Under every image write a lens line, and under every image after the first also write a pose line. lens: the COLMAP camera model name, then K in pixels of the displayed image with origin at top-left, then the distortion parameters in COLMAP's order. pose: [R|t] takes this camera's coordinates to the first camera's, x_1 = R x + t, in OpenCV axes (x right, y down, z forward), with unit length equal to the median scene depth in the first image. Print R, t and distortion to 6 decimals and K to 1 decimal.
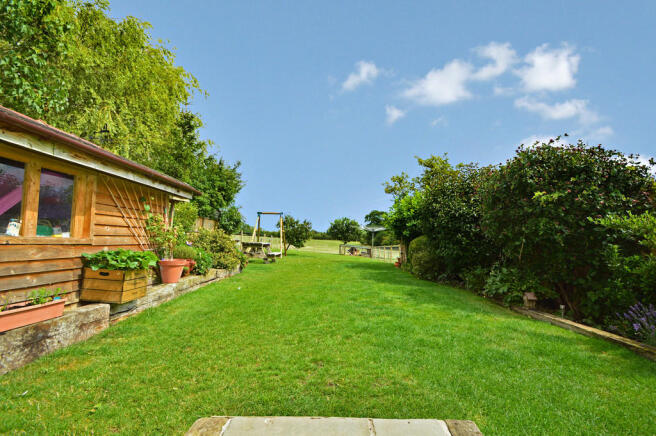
lens RADIAL K [[301.1, 0, 339.1], [0, 301.1, 216.4], [0, 0, 1]] dist [0.002518, -0.010648]
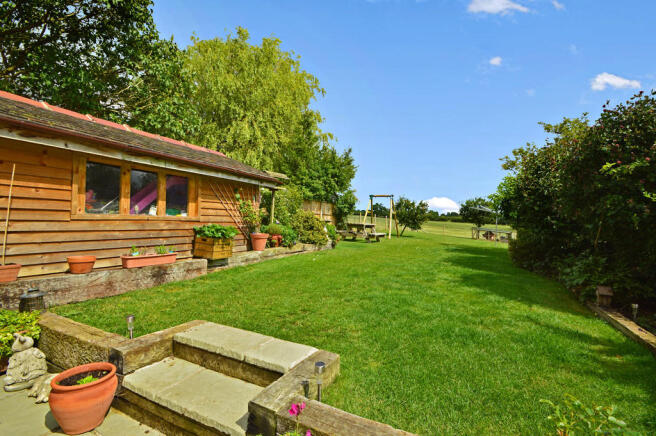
lens RADIAL K [[301.1, 0, 329.7], [0, 301.1, 217.1], [0, 0, 1]] dist [0.002518, -0.010648]
pose [[0.888258, 0.003553, -0.459331, 0.351309], [0.024627, 0.998164, 0.055344, 0.001799], [0.458684, -0.060472, 0.886539, -0.051779]]
